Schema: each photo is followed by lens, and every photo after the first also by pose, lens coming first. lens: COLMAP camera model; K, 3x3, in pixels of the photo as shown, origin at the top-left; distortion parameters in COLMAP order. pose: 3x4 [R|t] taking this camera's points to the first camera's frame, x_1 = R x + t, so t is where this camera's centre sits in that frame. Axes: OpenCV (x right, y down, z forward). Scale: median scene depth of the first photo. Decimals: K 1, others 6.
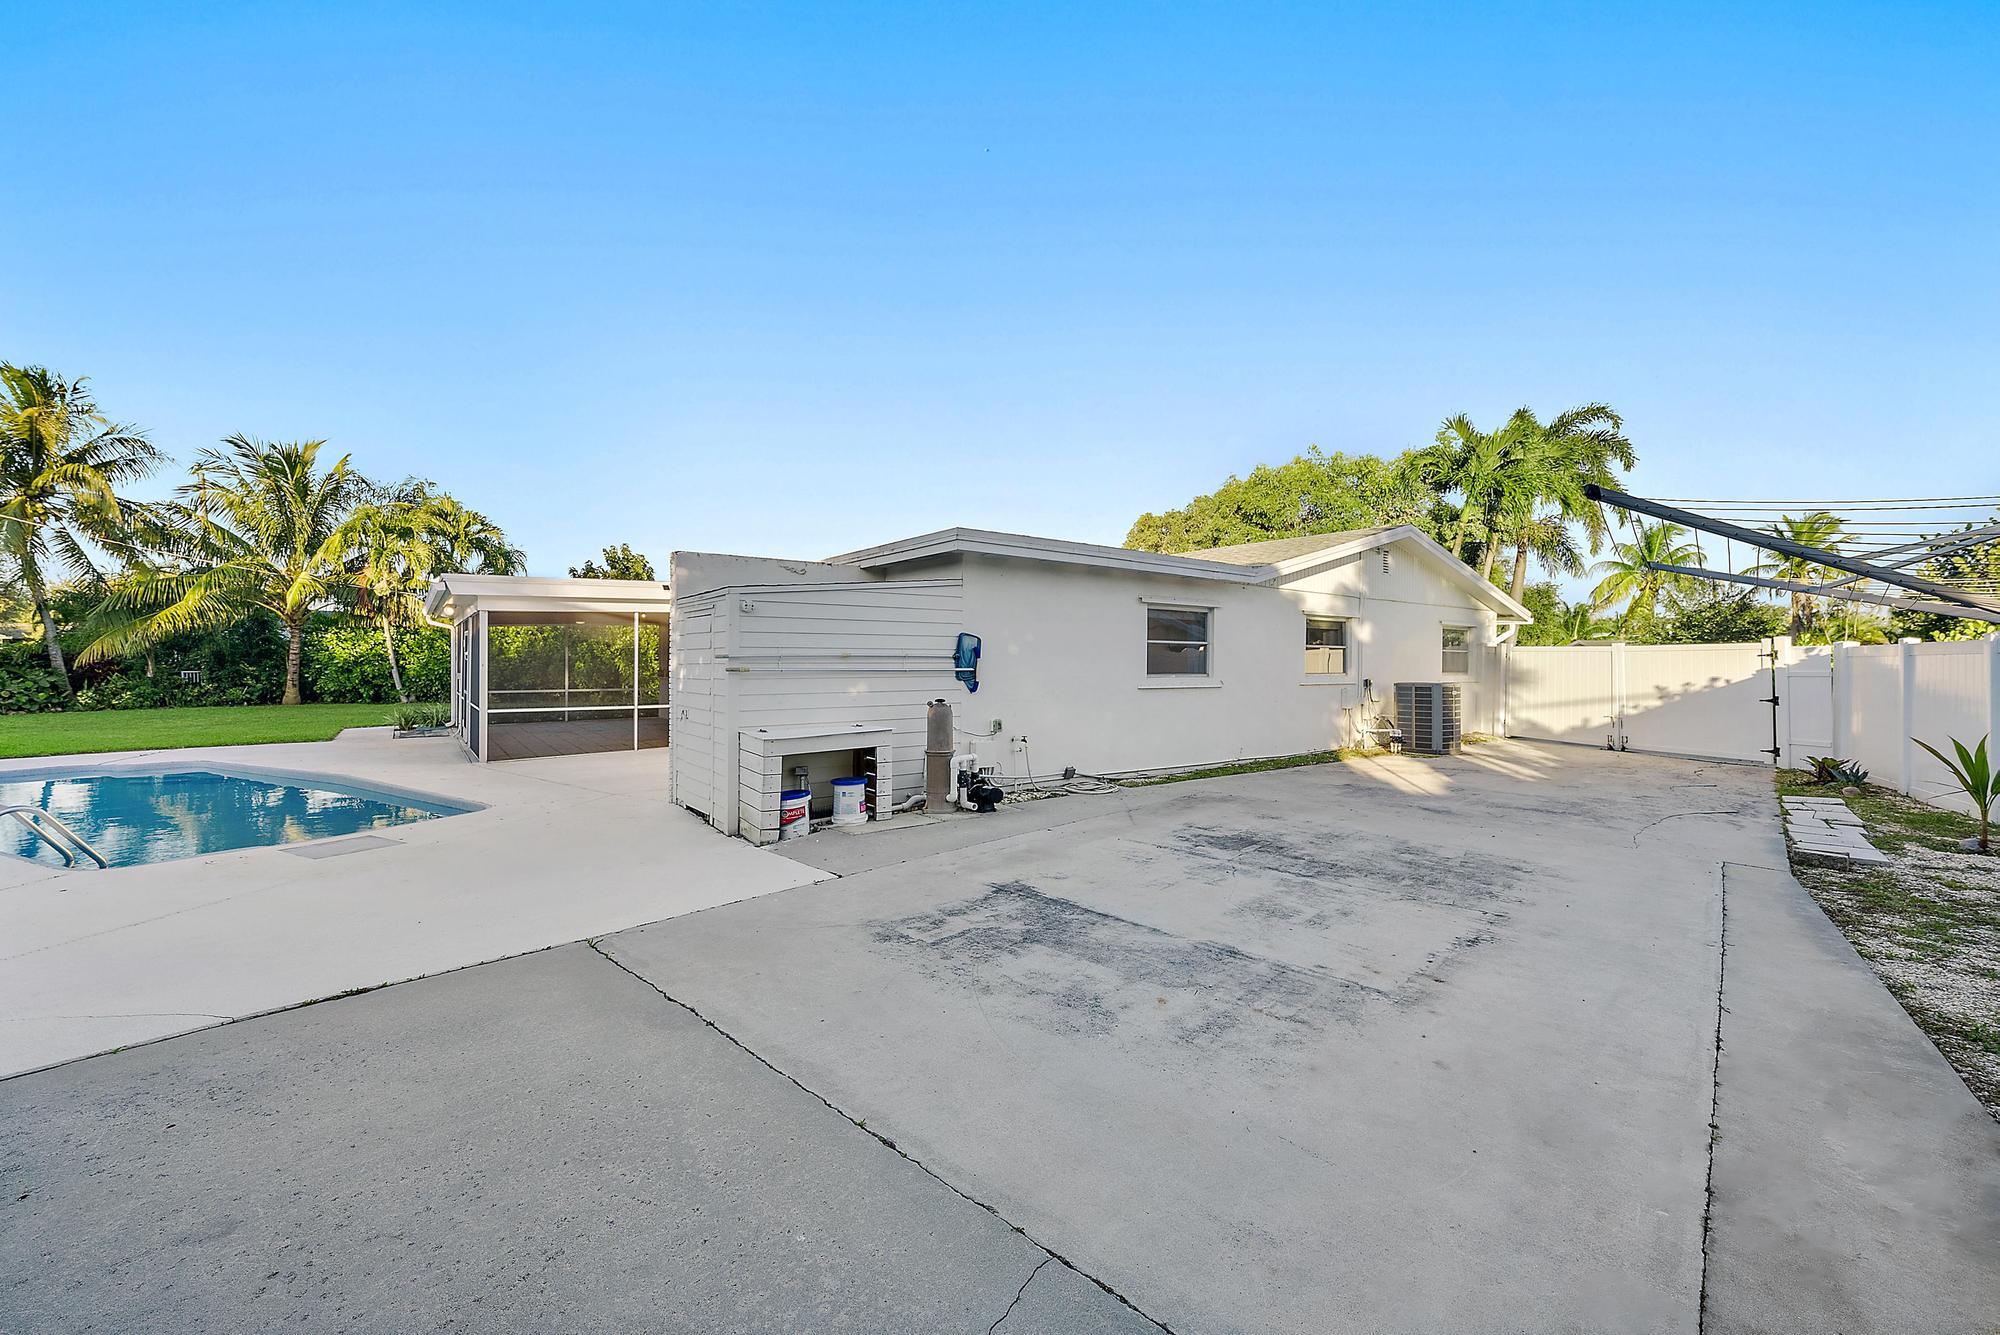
lens RADIAL K [[802.0, 0, 1002.7], [0, 802.0, 662.8], [0, 0, 1]] dist [-0.001195, -0.000039]
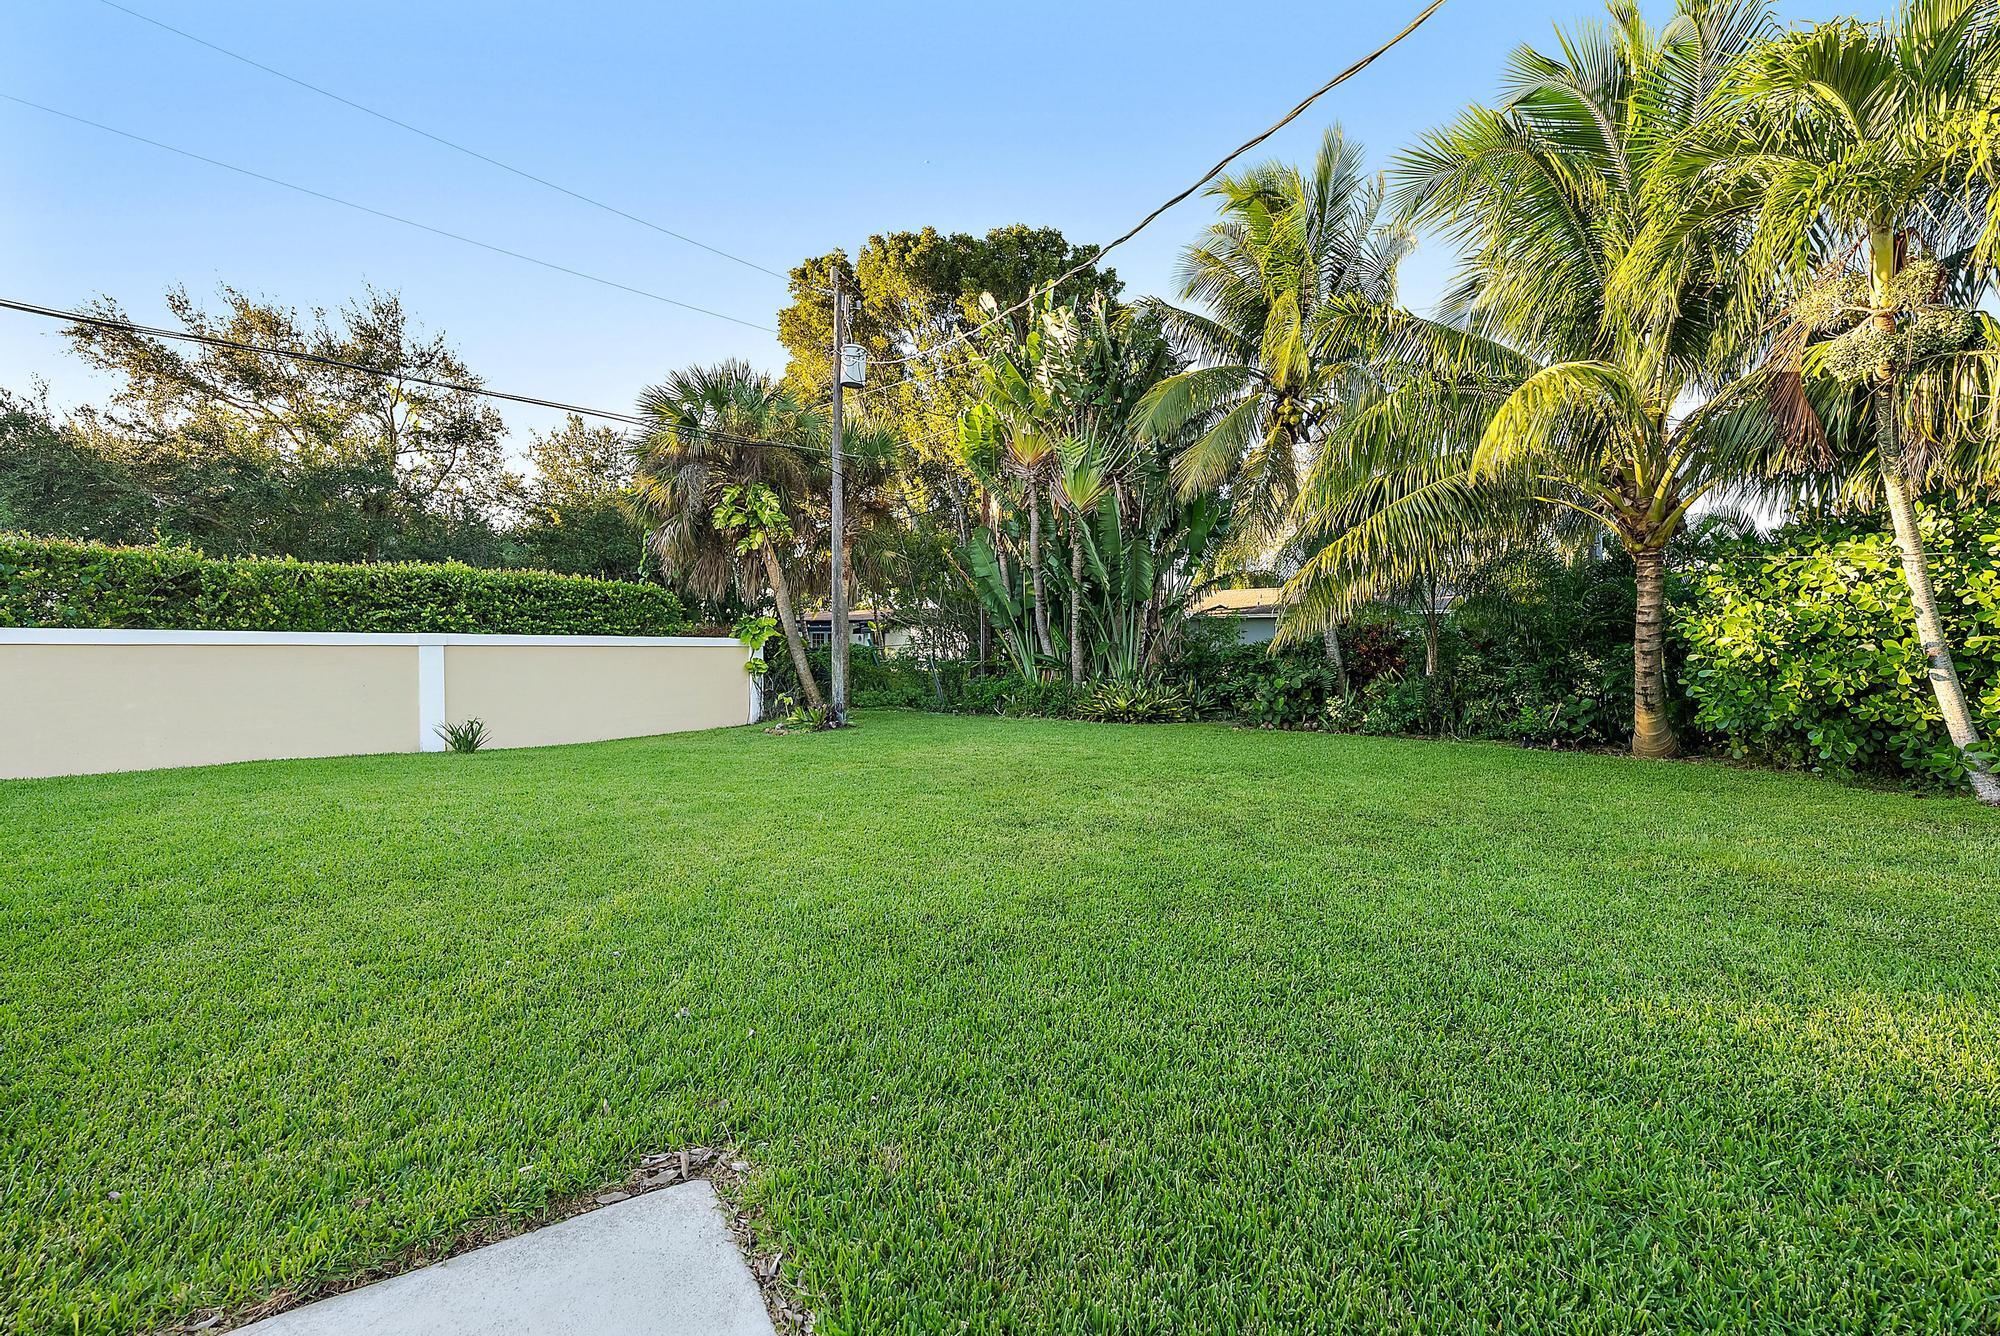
lens RADIAL K [[802.0, 0, 1008.3], [0, 802.0, 664.4], [0, 0, 1]] dist [-0.001195, -0.000039]
pose [[-0.040817, 0.006207, -0.999147, -0.485456], [0.000342, 0.999981, 0.006198, 0.004811], [0.999167, -0.000089, -0.040818, 0.707021]]
